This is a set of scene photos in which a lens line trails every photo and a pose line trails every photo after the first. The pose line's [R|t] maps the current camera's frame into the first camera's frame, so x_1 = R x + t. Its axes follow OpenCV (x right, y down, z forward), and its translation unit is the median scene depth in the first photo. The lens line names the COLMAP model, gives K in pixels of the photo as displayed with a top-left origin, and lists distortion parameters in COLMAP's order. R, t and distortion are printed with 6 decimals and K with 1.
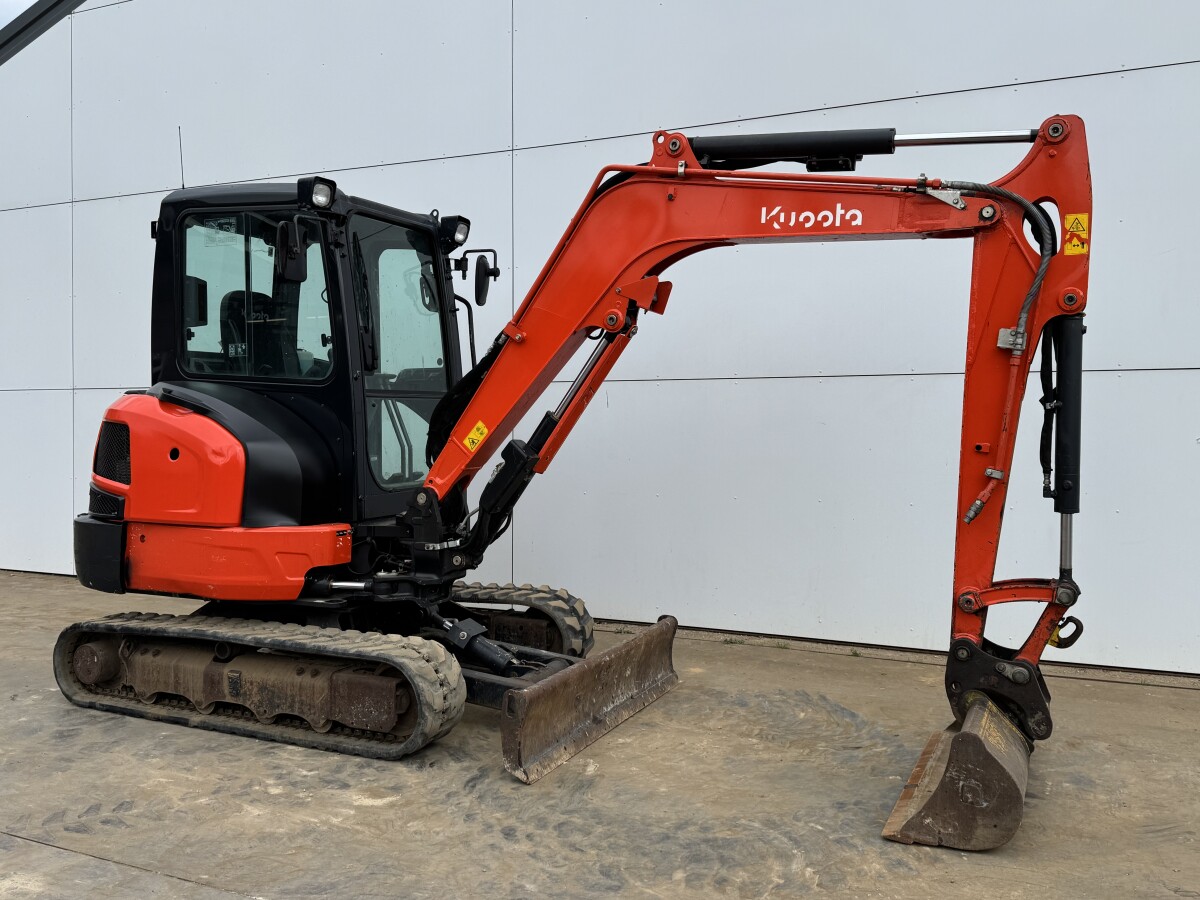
lens RADIAL K [[1037.9, 0, 599.3], [0, 1037.9, 438.9], [0, 0, 1]] dist [0.173705, -0.369972]
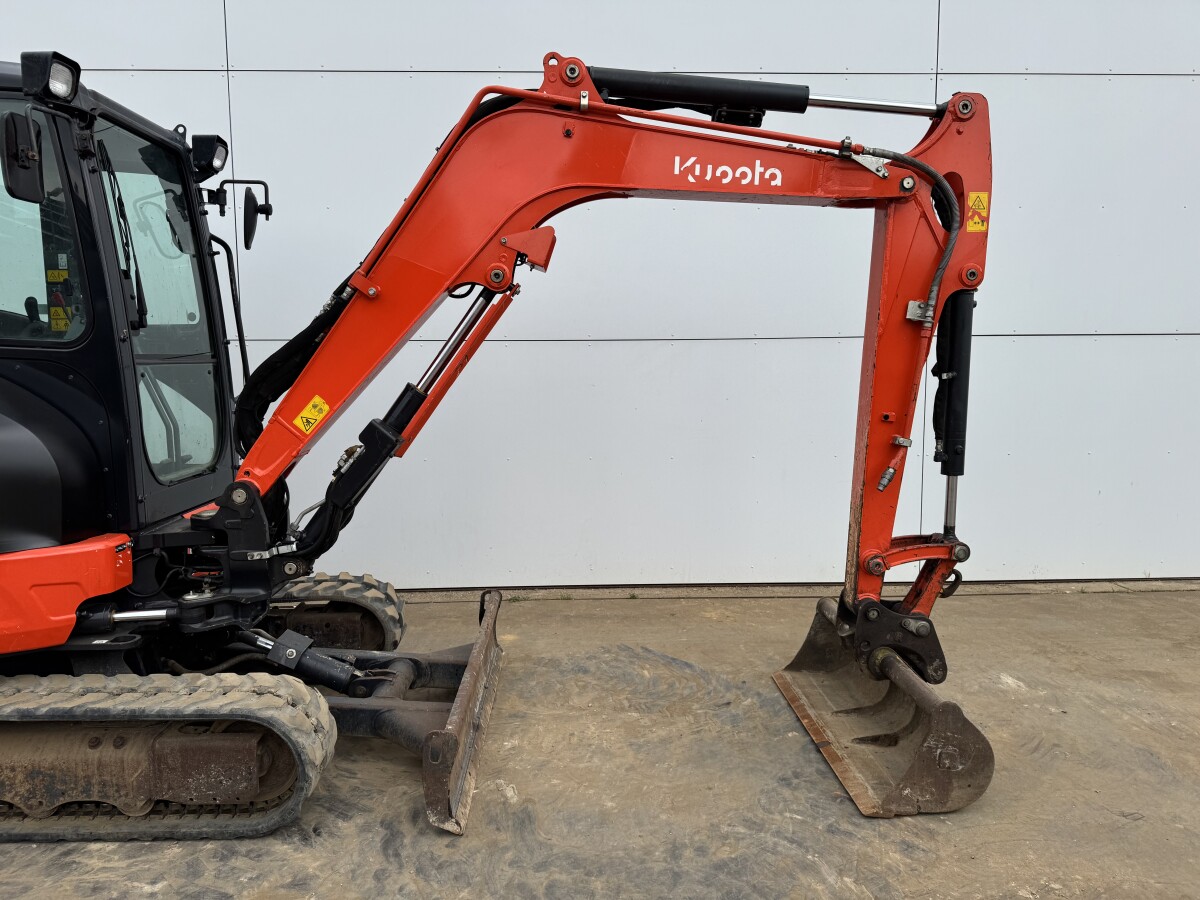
lens RADIAL K [[842.7, 0, 596.4], [0, 842.7, 460.4], [0, 0, 1]] dist [0.056307, -0.078969]
pose [[0.890302, -0.057063, 0.451780, -0.228648], [0.014324, 0.995136, 0.097467, -0.029094], [-0.455144, -0.080304, 0.886789, 0.329307]]
